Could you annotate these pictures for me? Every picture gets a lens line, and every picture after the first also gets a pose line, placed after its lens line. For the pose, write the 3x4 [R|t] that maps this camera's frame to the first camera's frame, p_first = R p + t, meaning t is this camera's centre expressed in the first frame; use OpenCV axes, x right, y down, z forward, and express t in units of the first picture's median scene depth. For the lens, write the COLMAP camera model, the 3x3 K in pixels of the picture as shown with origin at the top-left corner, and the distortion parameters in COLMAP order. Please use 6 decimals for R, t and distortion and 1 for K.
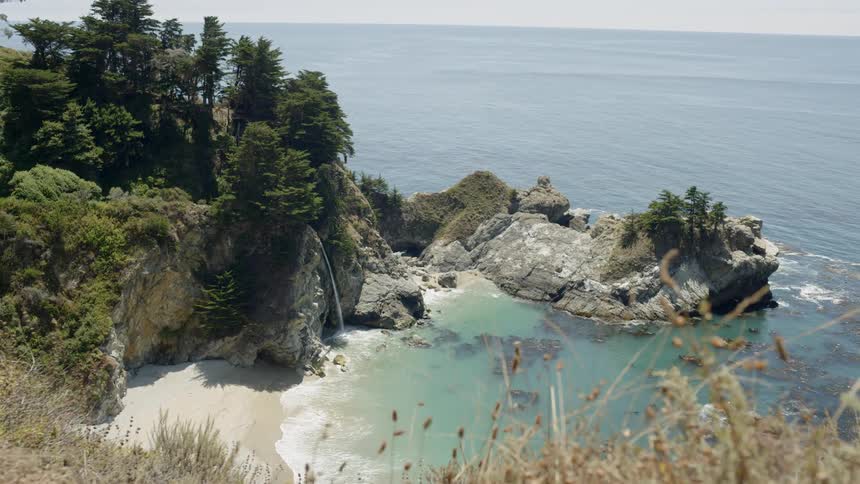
lens RADIAL K [[791.6, 0, 442.9], [0, 791.6, 219.6], [0, 0, 1]] dist [-0.065389, 0.000000]
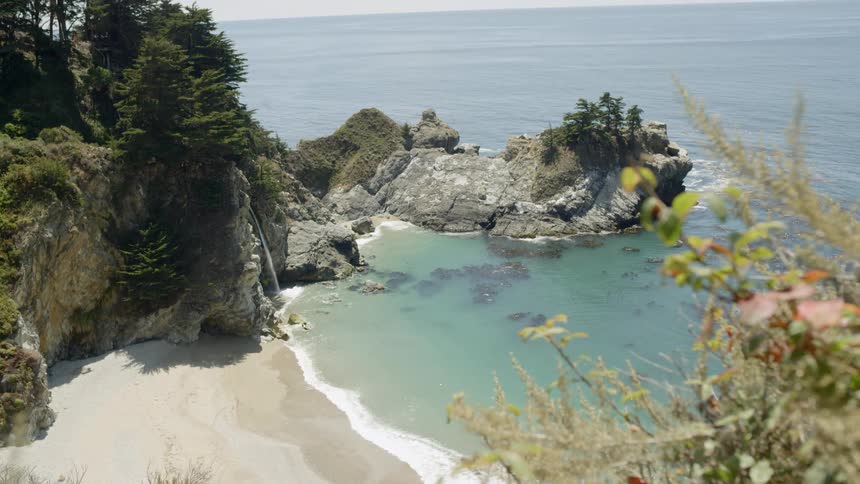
lens RADIAL K [[791.6, 0, 451.4], [0, 791.6, 219.9], [0, 0, 1]] dist [-0.065389, 0.000000]
pose [[0.947249, -0.133558, 0.291343, -0.172951], [0.129618, 0.991019, 0.032873, 0.058923], [-0.293117, 0.006624, 0.956054, 0.139807]]
